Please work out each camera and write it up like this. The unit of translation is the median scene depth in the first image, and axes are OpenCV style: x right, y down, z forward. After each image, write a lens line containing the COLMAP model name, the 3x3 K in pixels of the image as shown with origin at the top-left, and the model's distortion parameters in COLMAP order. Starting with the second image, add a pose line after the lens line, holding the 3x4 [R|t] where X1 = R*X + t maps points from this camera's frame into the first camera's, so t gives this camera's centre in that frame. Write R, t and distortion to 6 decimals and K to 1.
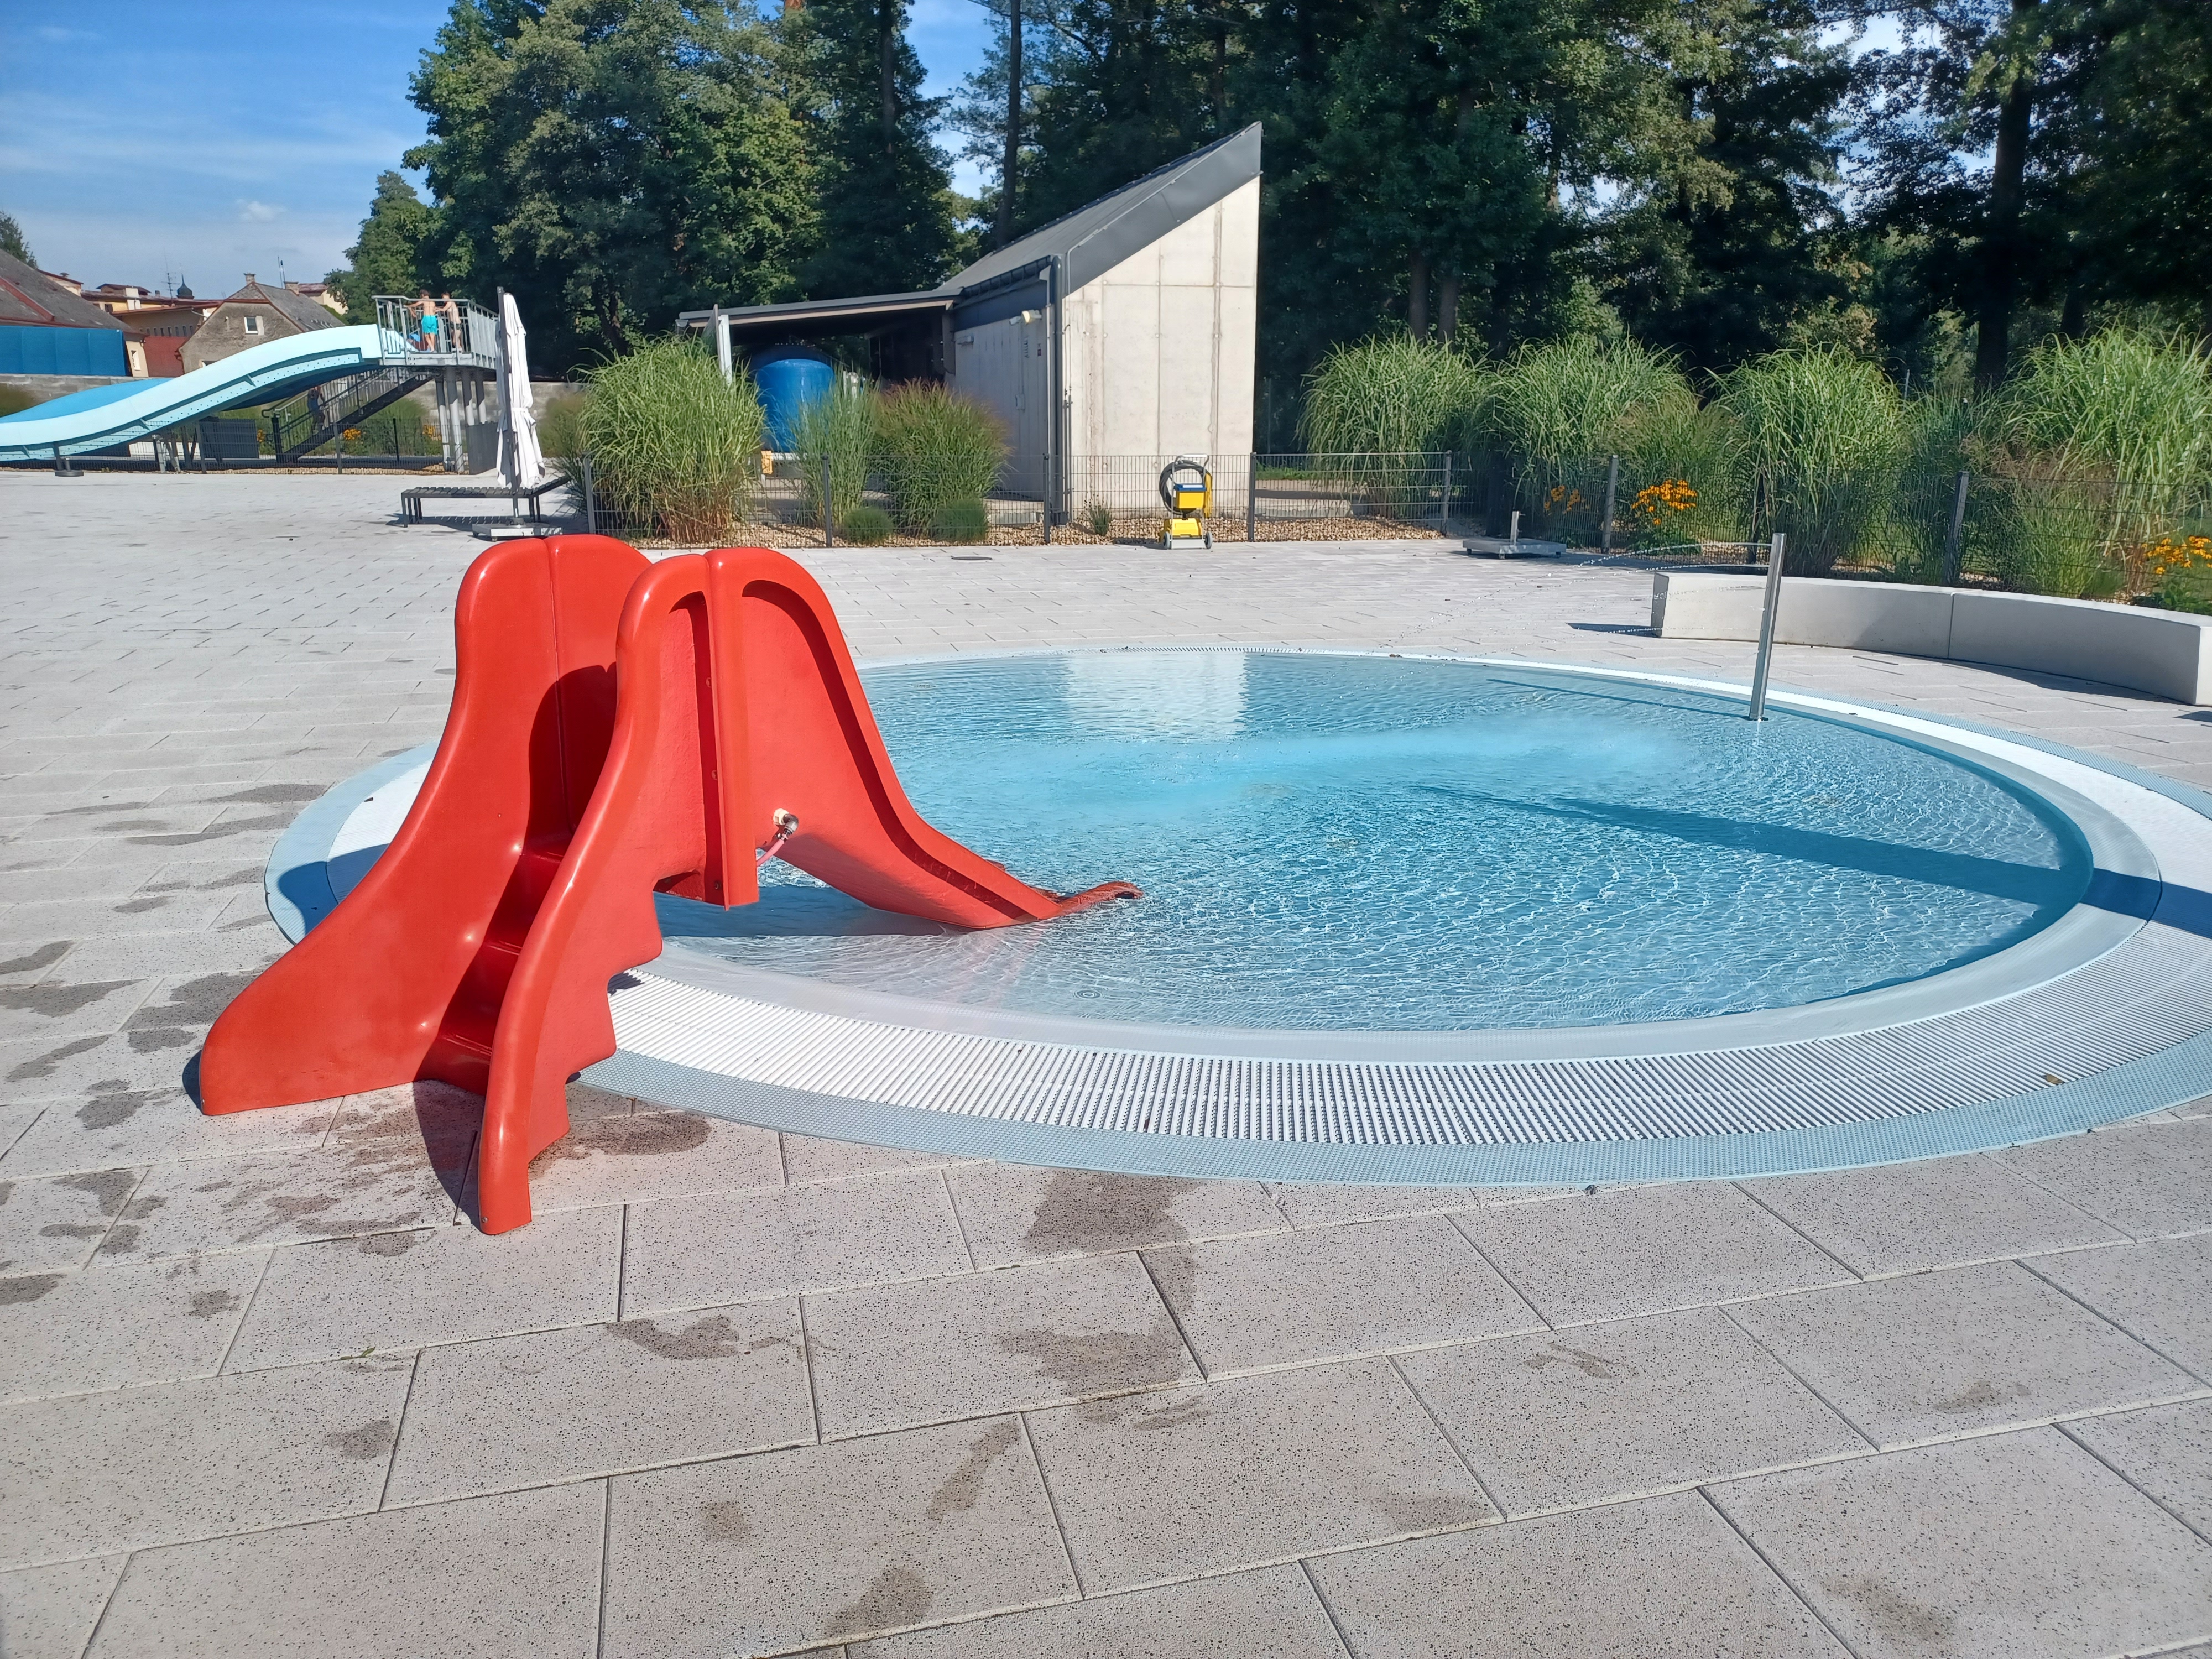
lens RADIAL K [[1614.3, 0, 1106.0], [0, 1614.3, 829.5], [0, 0, 1]] dist [0.056566, 0.001407]
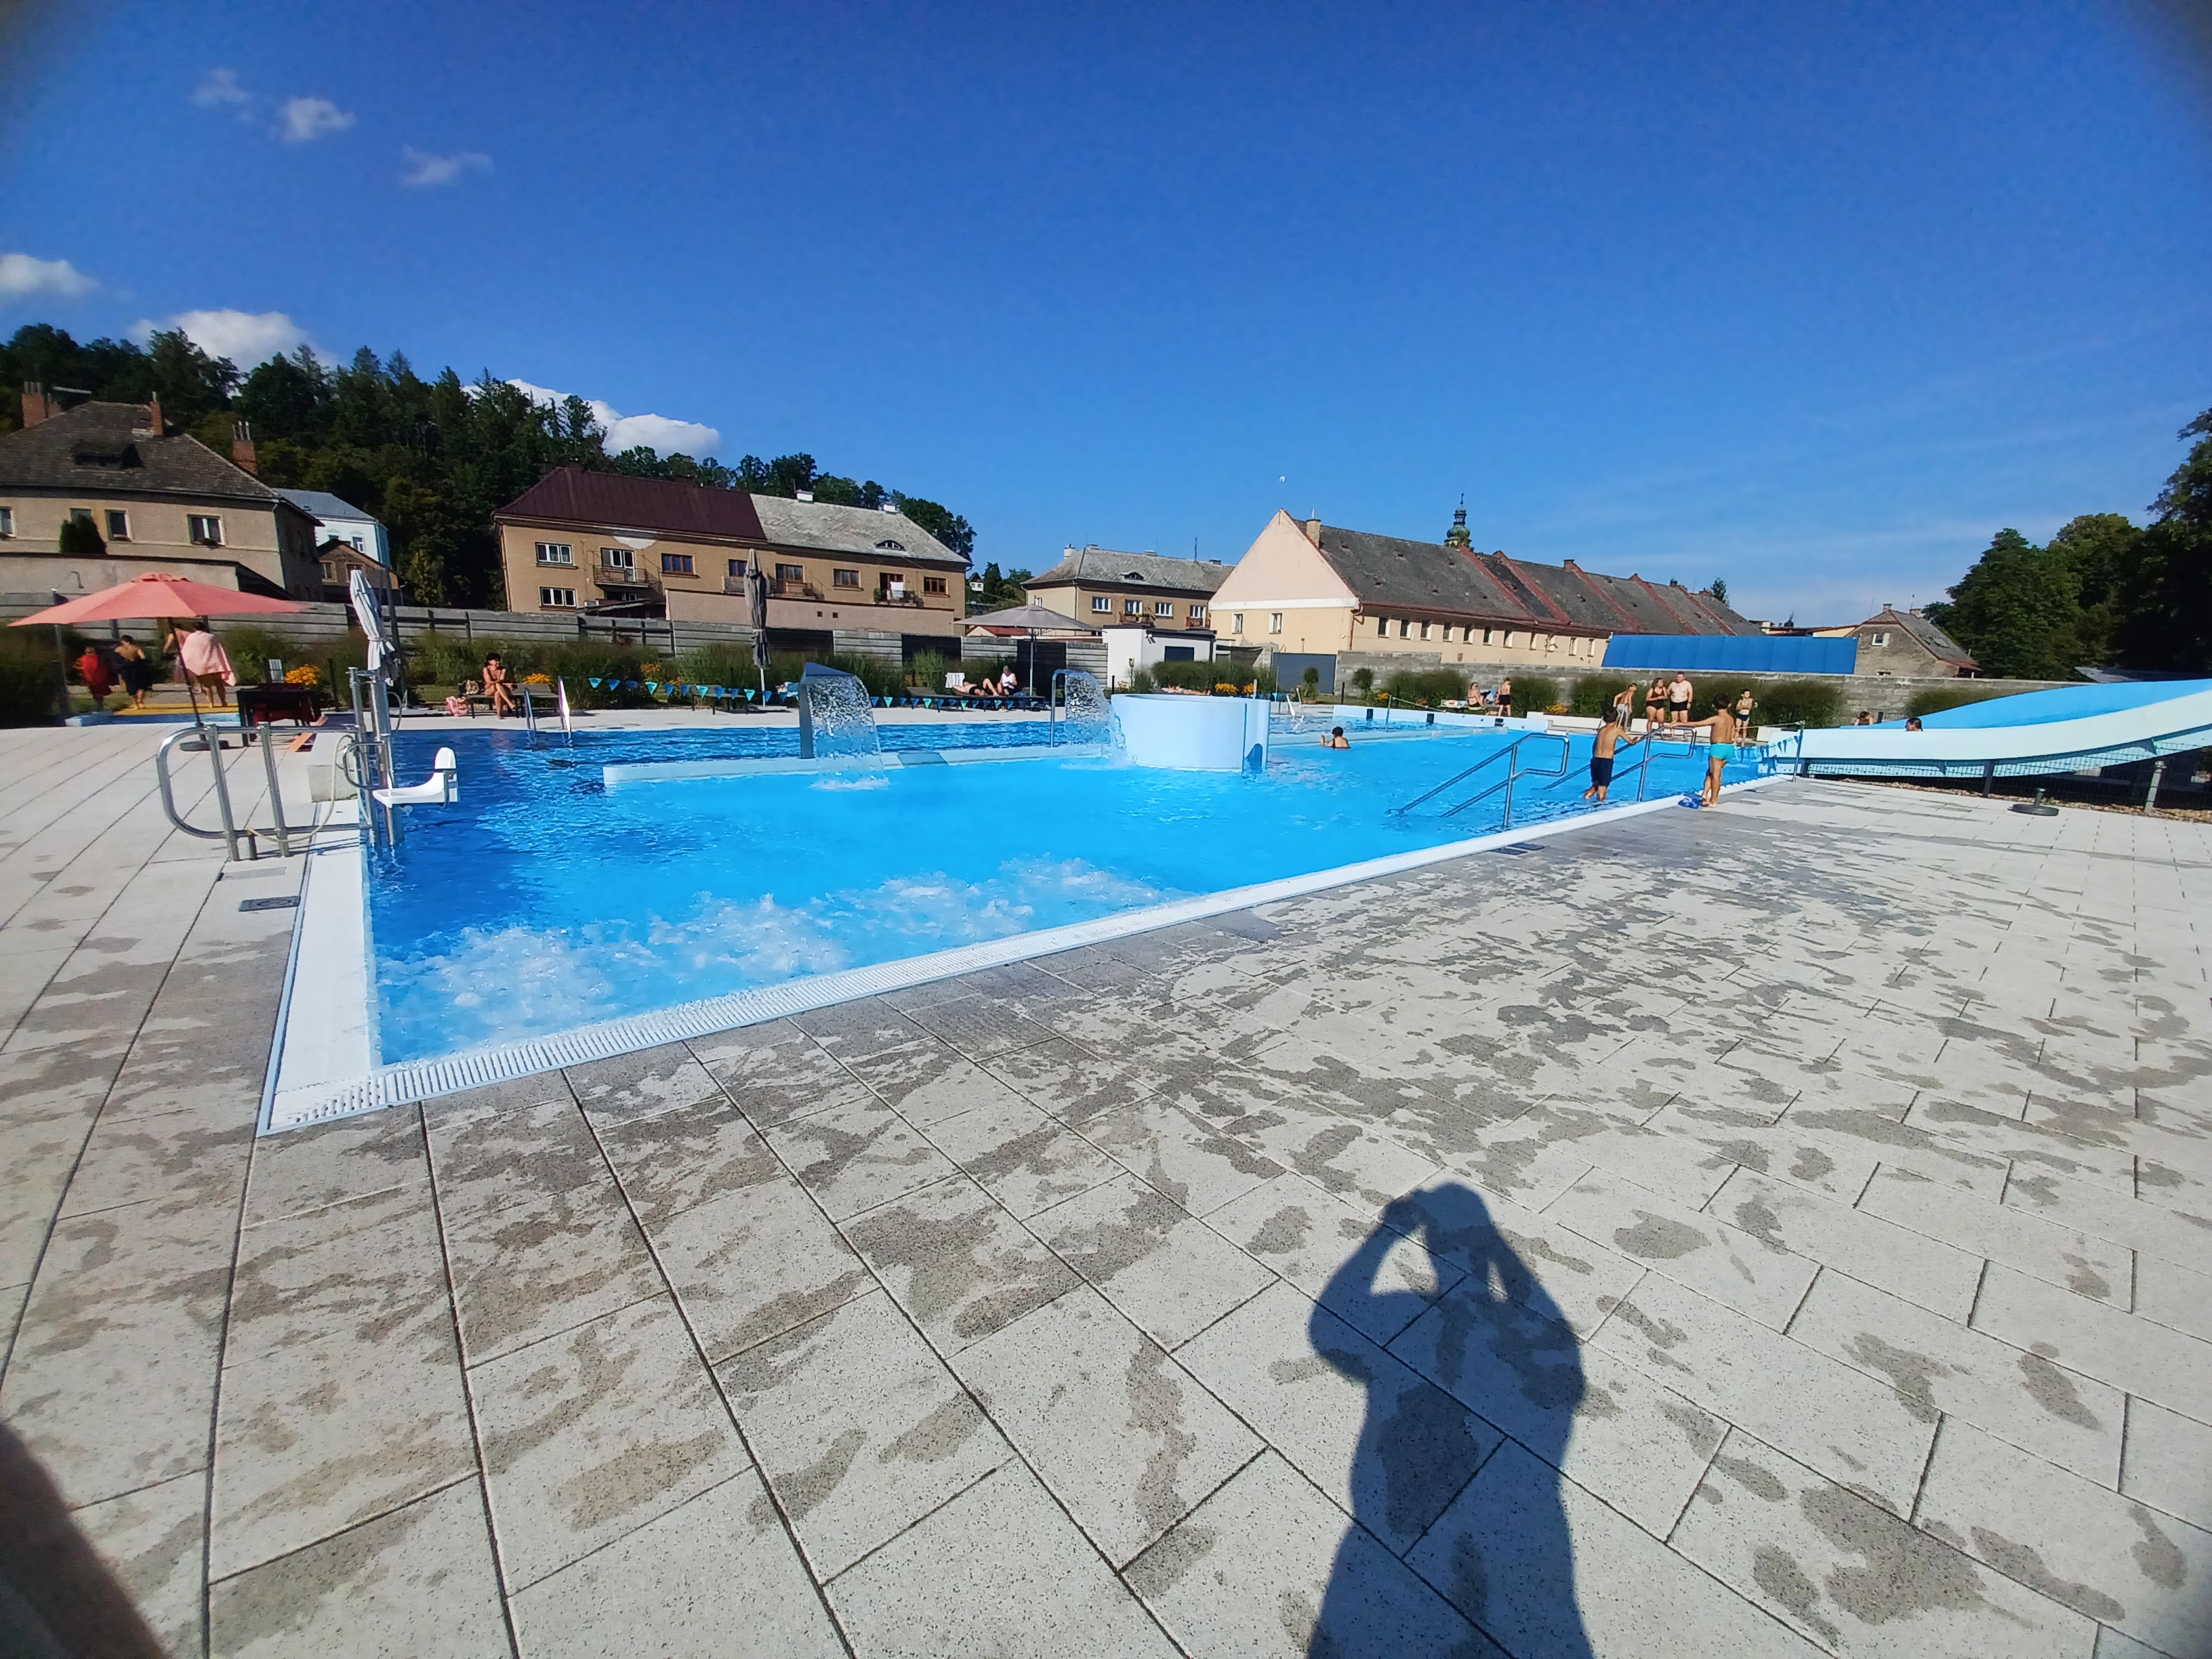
lens RADIAL K [[896.3, 0, 1106.0], [0, 896.3, 829.5], [0, 0, 1]] dist [0.017643, -0.009639]
pose [[0.446206, 0.183289, -0.875960, -0.209887], [-0.265790, 0.961779, 0.065855, -0.056705], [0.854550, 0.203437, 0.477868, 0.214603]]
